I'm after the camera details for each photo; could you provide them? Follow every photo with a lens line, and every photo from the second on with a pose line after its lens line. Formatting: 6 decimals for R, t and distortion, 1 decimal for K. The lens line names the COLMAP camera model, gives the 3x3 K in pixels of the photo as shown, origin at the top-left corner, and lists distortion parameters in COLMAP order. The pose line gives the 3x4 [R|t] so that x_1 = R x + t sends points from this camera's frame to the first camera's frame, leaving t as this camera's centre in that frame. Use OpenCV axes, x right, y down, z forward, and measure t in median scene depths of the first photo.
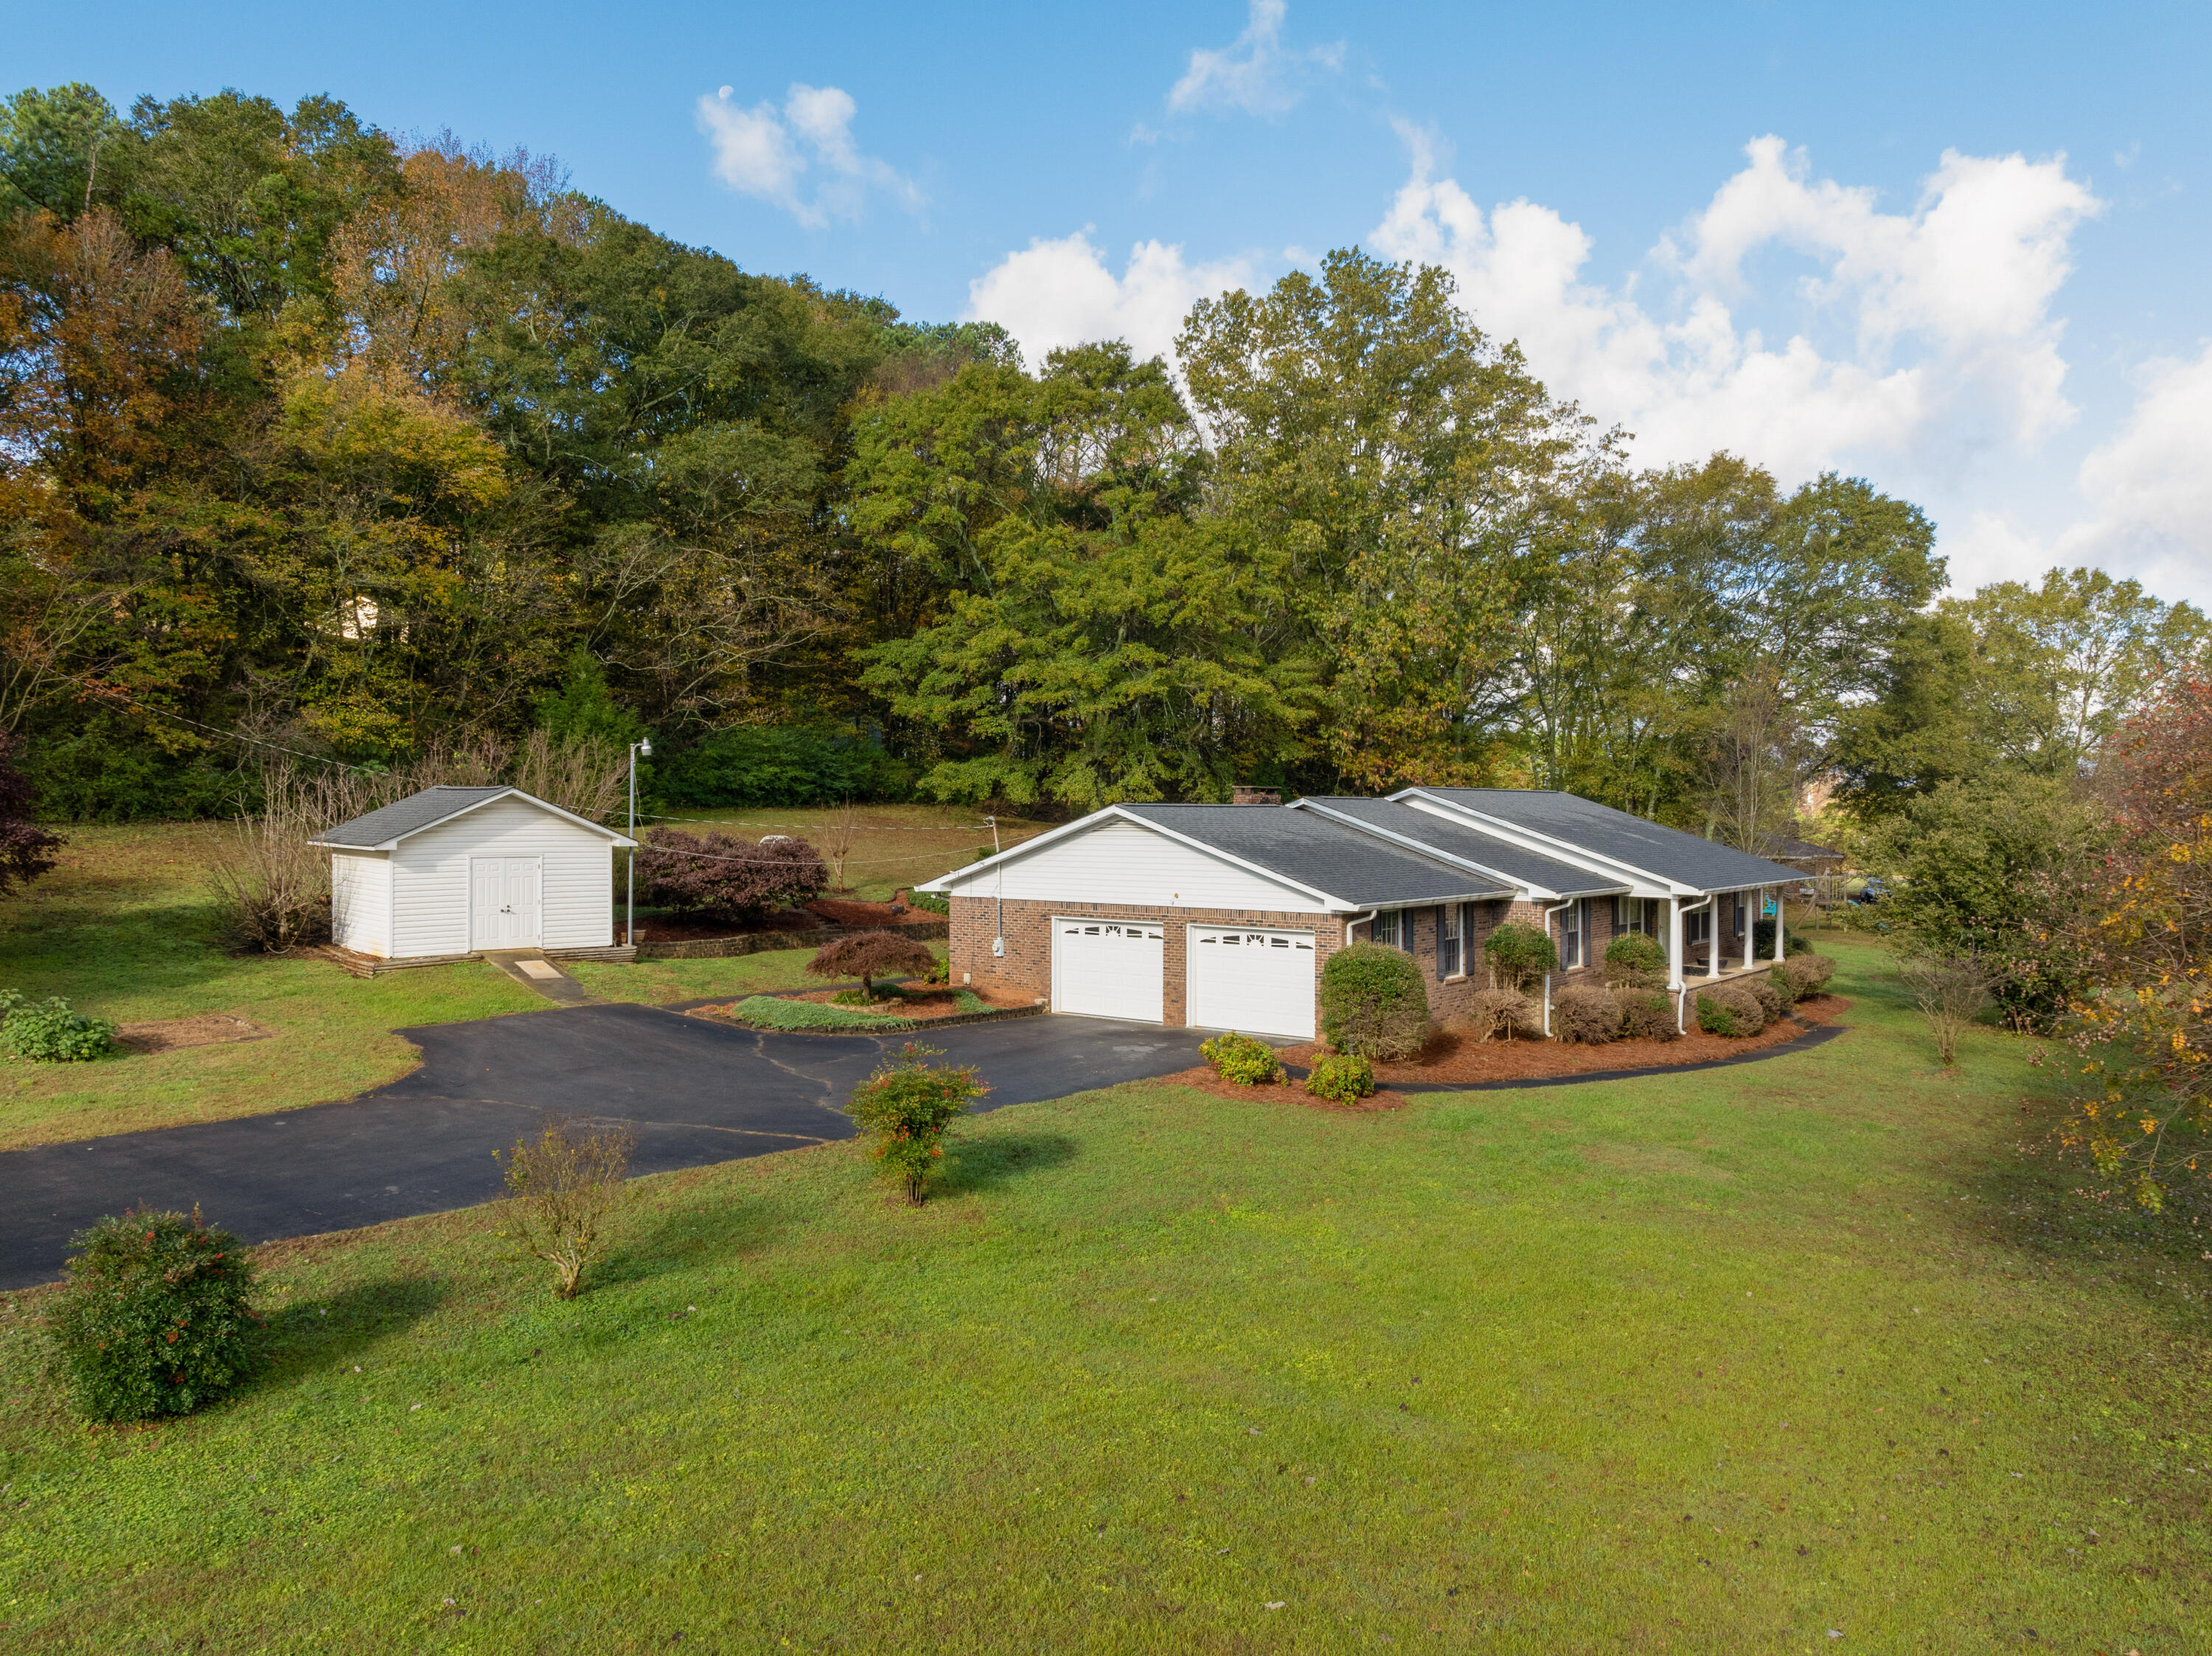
lens RADIAL K [[1570.5, 0, 1098.3], [0, 1570.5, 831.5], [0, 0, 1]] dist [-0.035602, -0.001539]
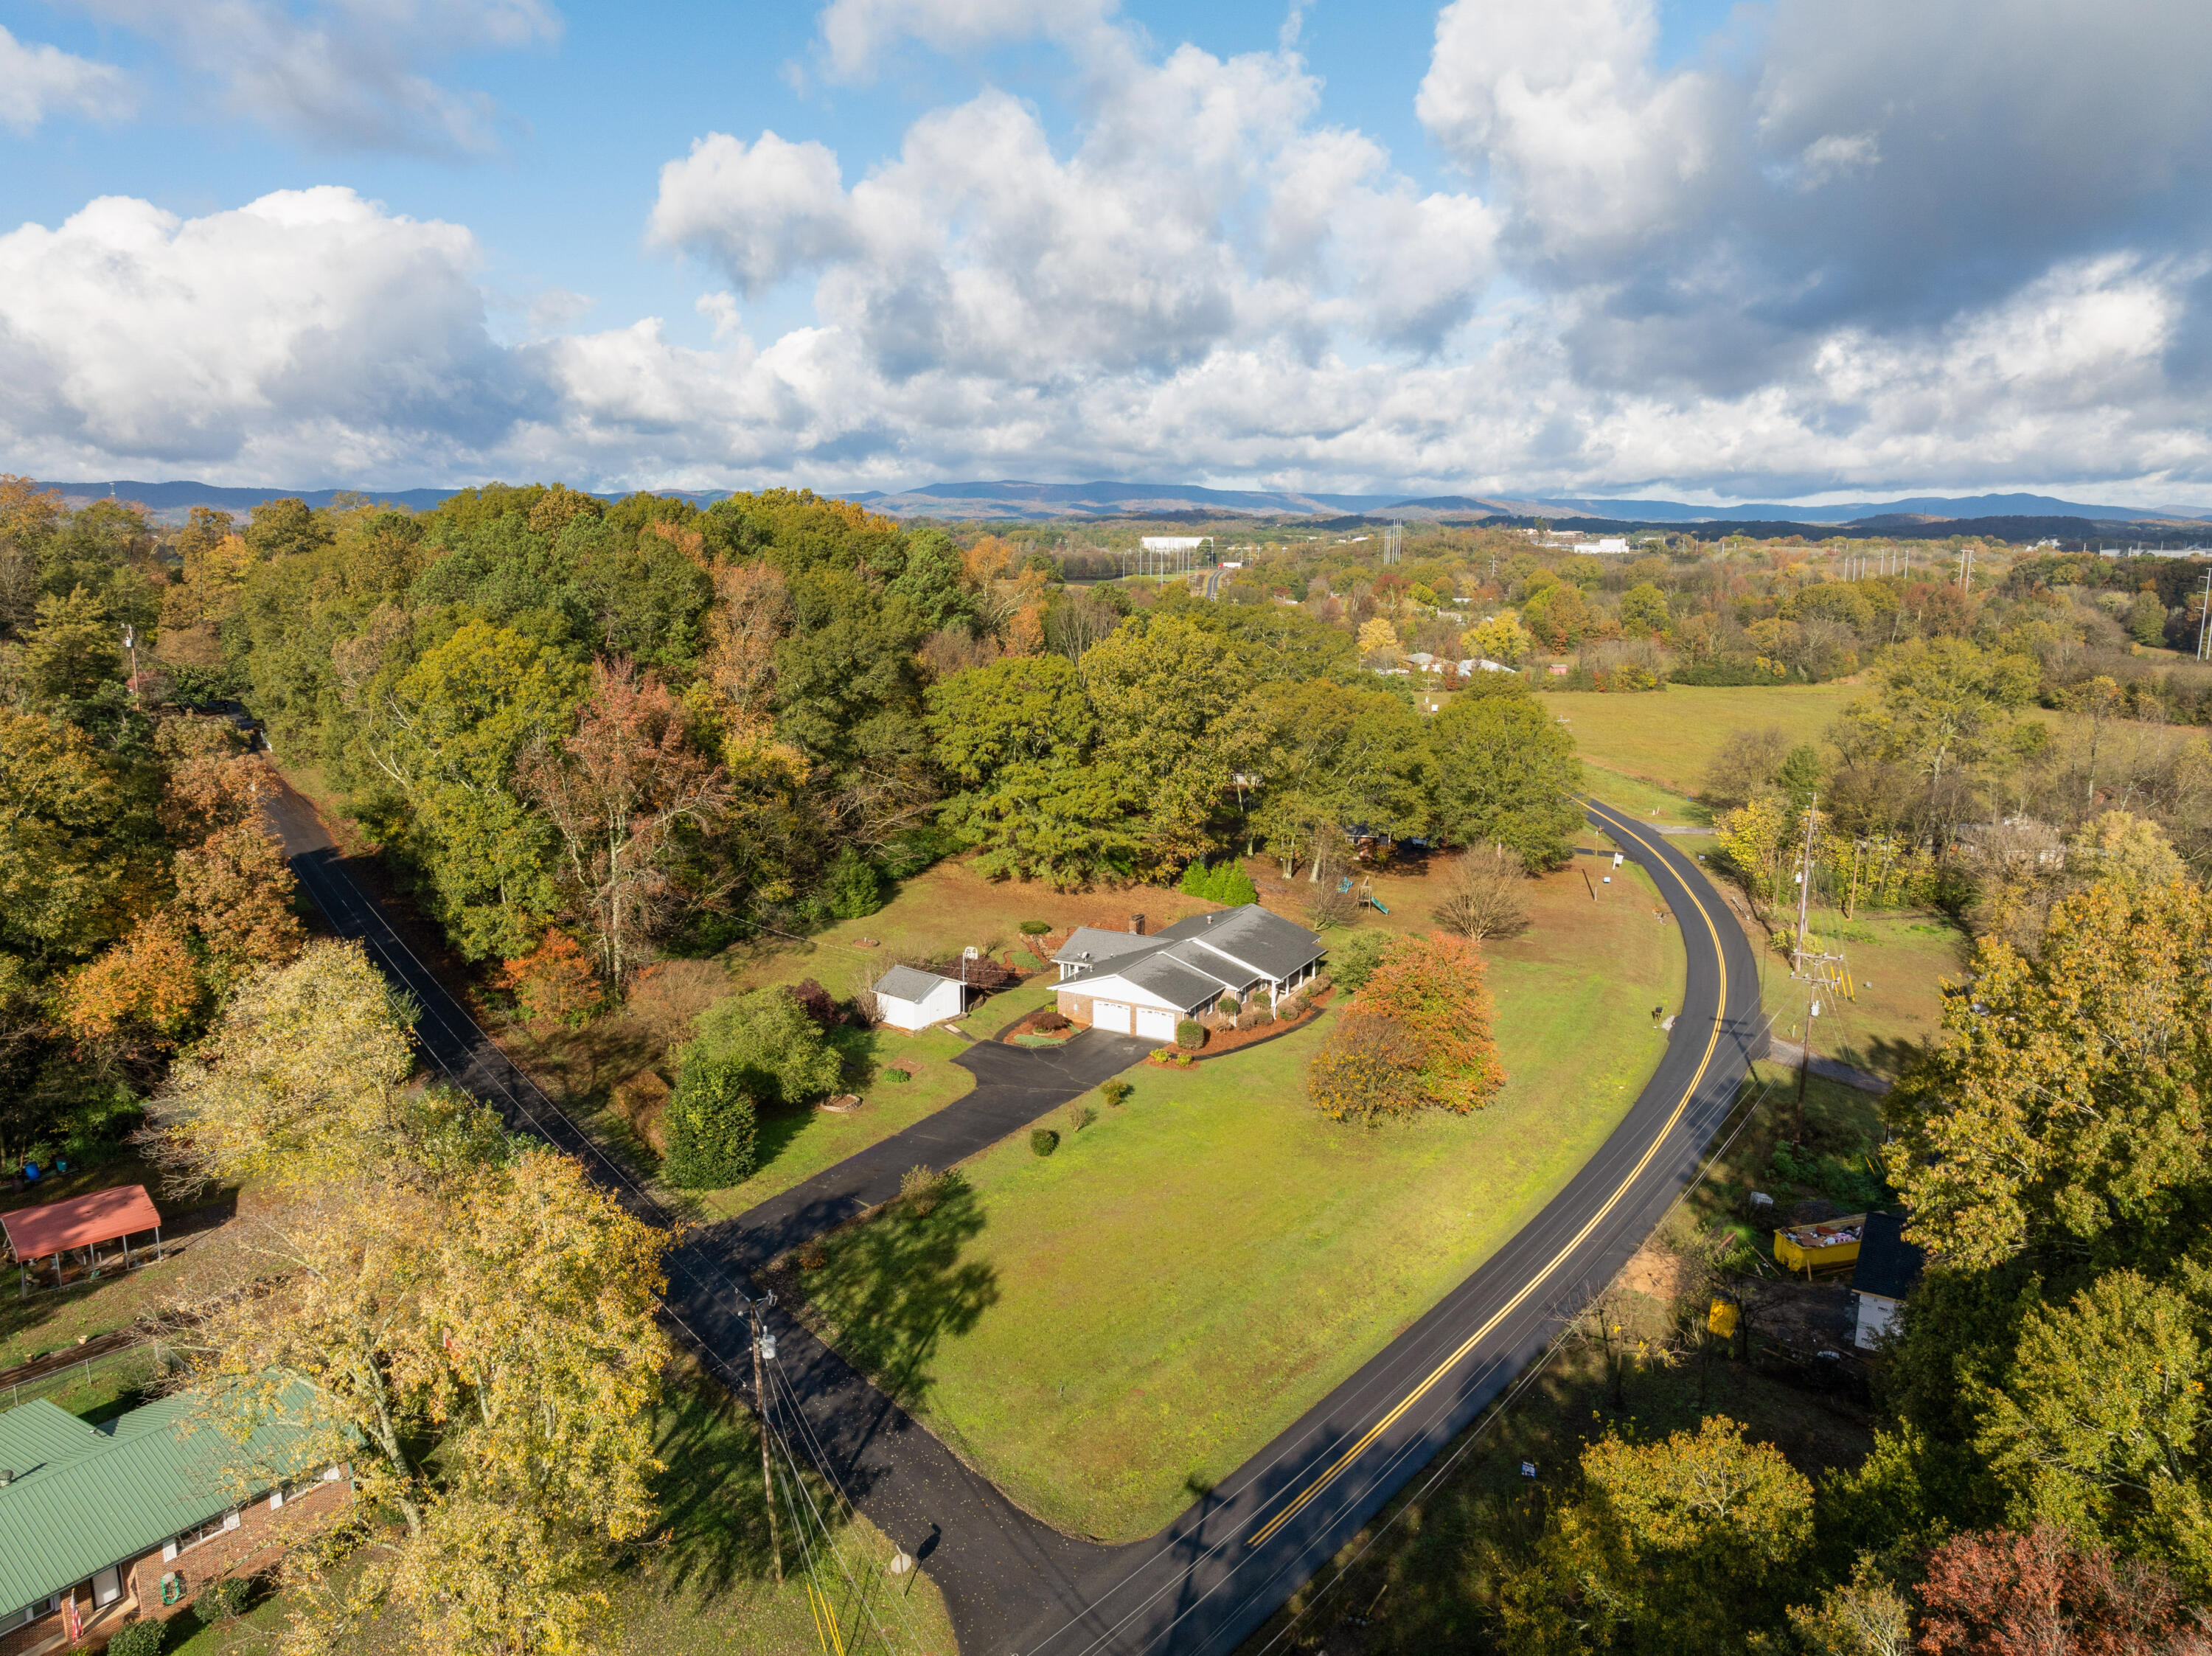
lens RADIAL K [[1570.5, 0, 1098.3], [0, 1570.5, 831.5], [0, 0, 1]] dist [-0.035602, -0.001539]
pose [[0.985333, -0.034948, 0.167027, -0.338657], [0.003504, 0.982741, 0.184954, -0.550417], [-0.170608, -0.181656, 0.968449, -1.312816]]
